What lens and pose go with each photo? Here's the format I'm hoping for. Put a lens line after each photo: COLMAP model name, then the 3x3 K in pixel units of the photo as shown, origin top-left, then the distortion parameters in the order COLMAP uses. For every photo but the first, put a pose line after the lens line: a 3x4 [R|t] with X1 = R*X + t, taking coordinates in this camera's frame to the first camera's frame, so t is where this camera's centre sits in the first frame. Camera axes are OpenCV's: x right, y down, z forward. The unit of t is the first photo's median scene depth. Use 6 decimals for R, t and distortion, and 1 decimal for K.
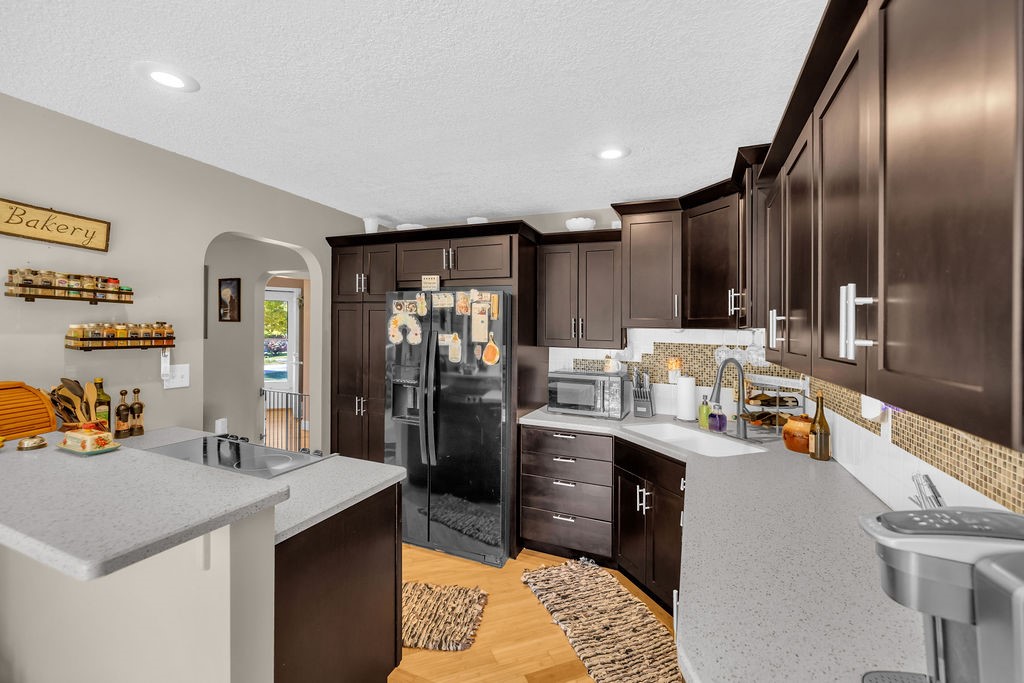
lens RADIAL K [[427.5, 0, 518.6], [0, 427.5, 344.3], [0, 0, 1]] dist [-0.010209, 0.000337]
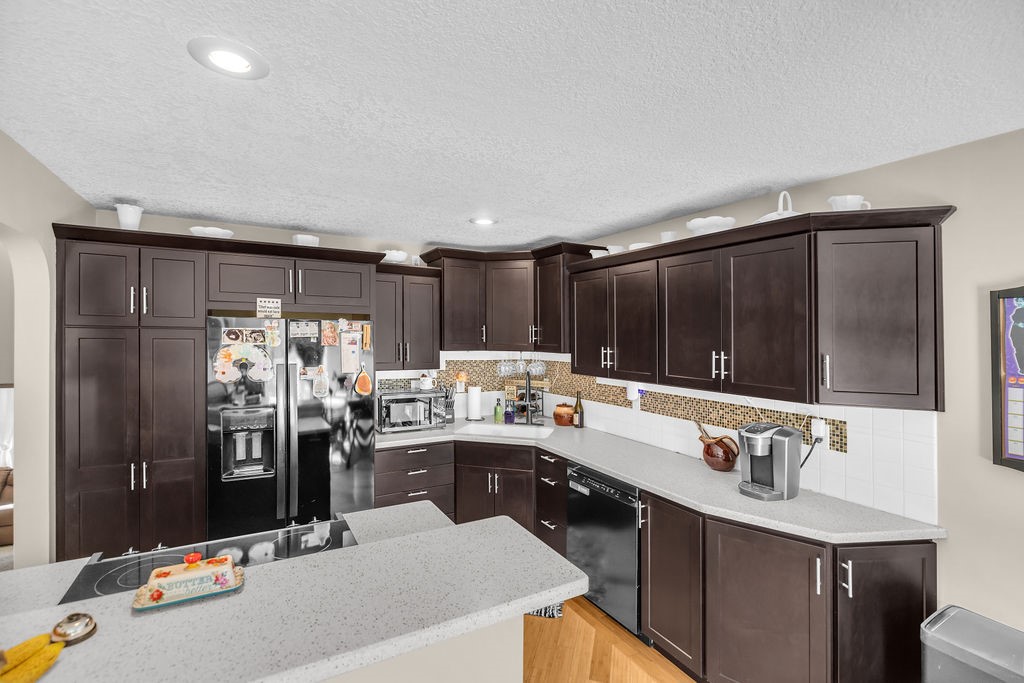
lens RADIAL K [[446.3, 0, 499.2], [0, 446.3, 346.2], [0, 0, 1]] dist [-0.011855, -0.001047]
pose [[0.626748, -0.032771, 0.778533, -0.630437], [0.028435, 0.999412, 0.019177, -0.071906], [-0.778703, 0.010119, 0.627311, 0.088545]]
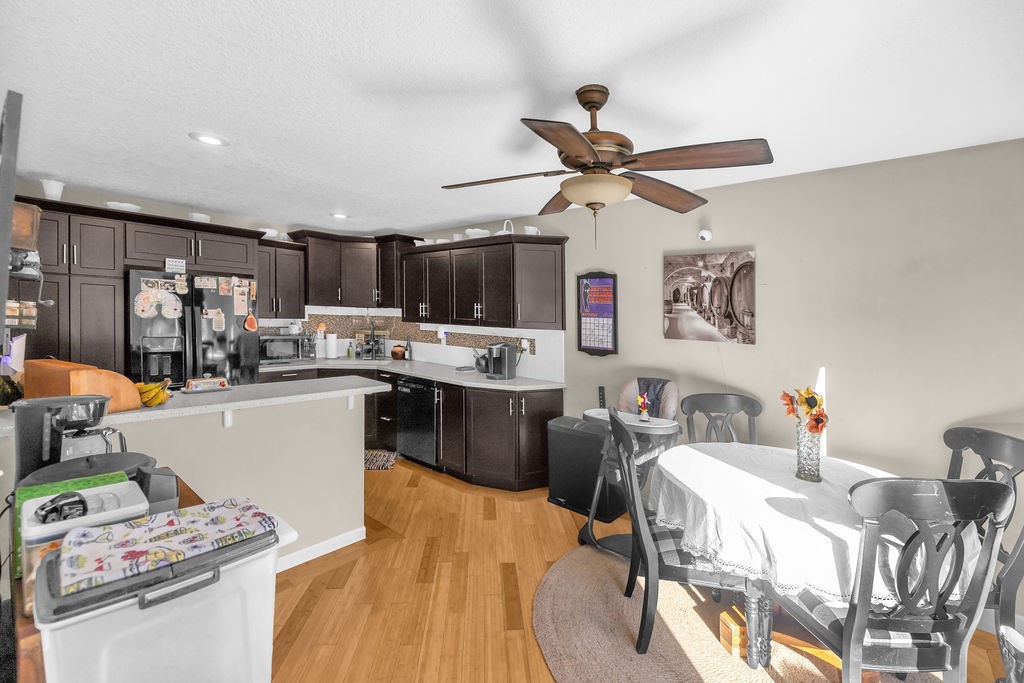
lens RADIAL K [[427.5, 0, 506.6], [0, 427.5, 344.0], [0, 0, 1]] dist [-0.010209, 0.000337]
pose [[0.321149, -0.073353, 0.944183, -1.068352], [0.006525, 0.997143, 0.075248, -0.009818], [-0.947006, -0.018005, 0.320711, -0.256286]]
